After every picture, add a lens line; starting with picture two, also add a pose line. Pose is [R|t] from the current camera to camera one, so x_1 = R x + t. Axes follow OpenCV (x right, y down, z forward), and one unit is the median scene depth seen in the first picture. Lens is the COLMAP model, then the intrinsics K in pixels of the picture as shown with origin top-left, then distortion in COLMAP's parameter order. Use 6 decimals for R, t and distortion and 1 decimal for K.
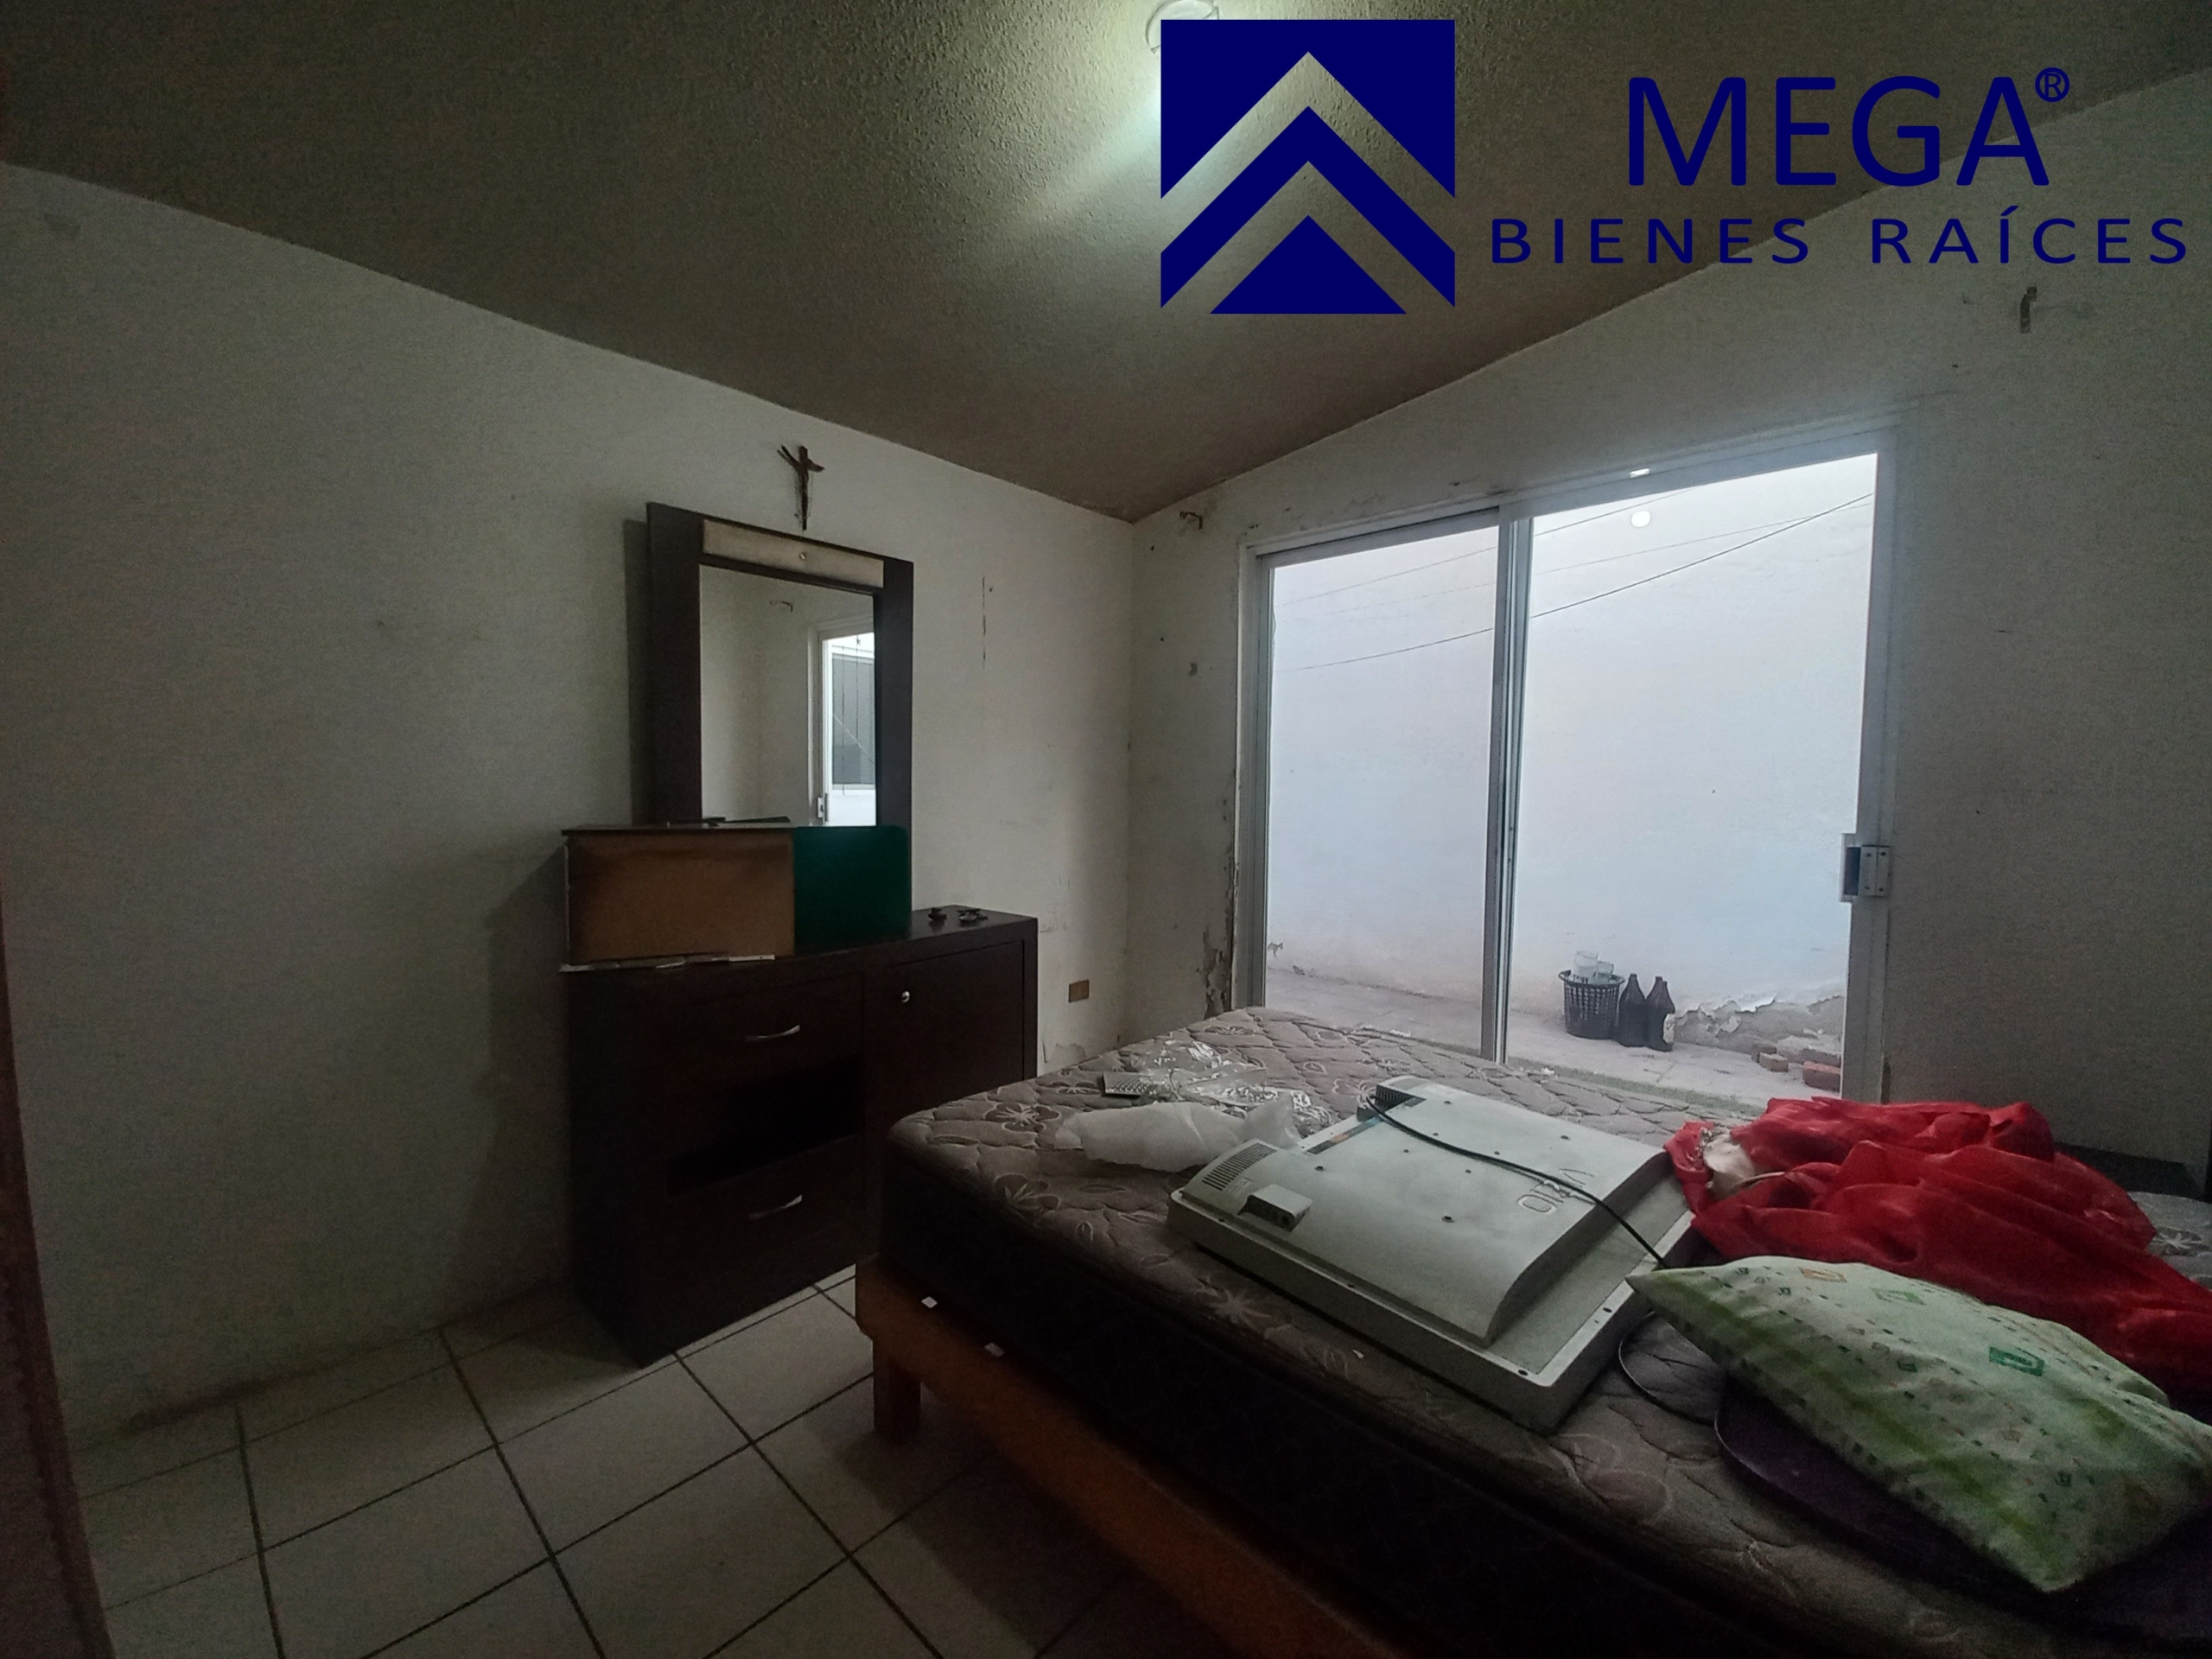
lens RADIAL K [[887.7, 0, 1092.5], [0, 887.7, 830.9], [0, 0, 1]] dist [0.000248, 0.000021]
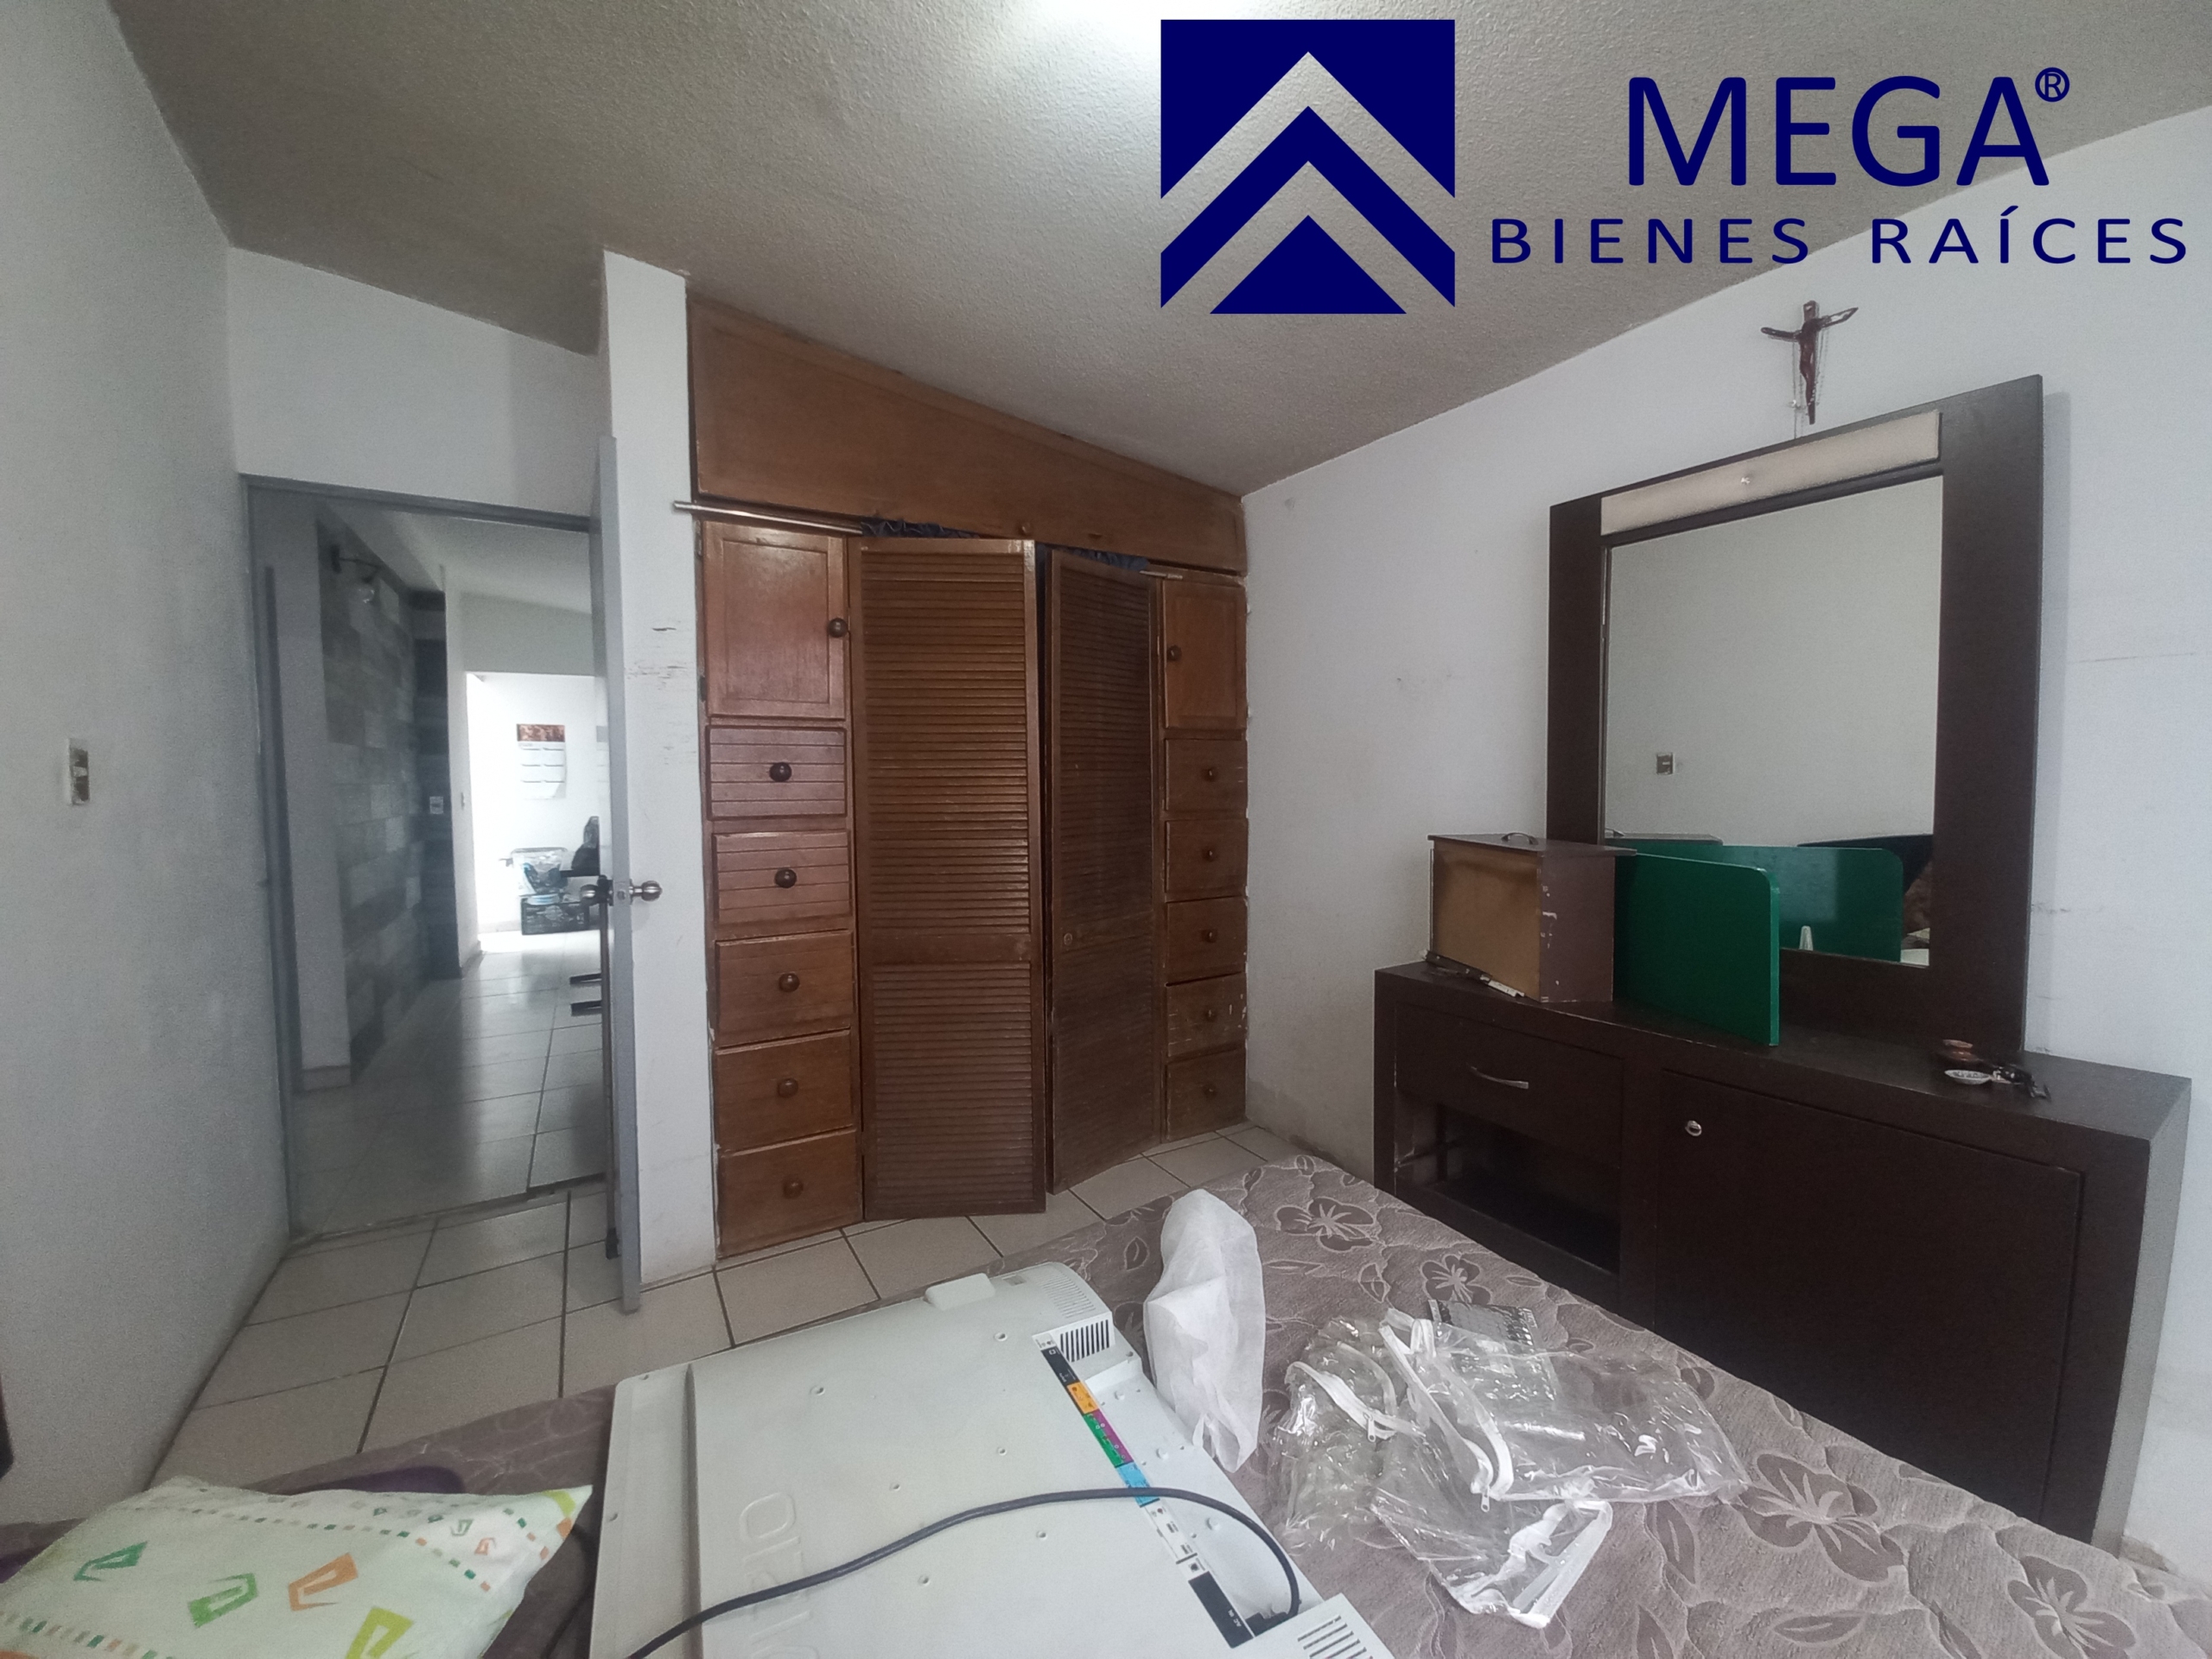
lens RADIAL K [[887.7, 0, 1093.0], [0, 887.7, 819.4], [0, 0, 1]] dist [0.000248, 0.000021]
pose [[-0.282802, 0.043779, -0.958179, 0.560371], [-0.034161, 0.997864, 0.055675, -0.062388], [0.958570, 0.048477, -0.280703, 0.760955]]
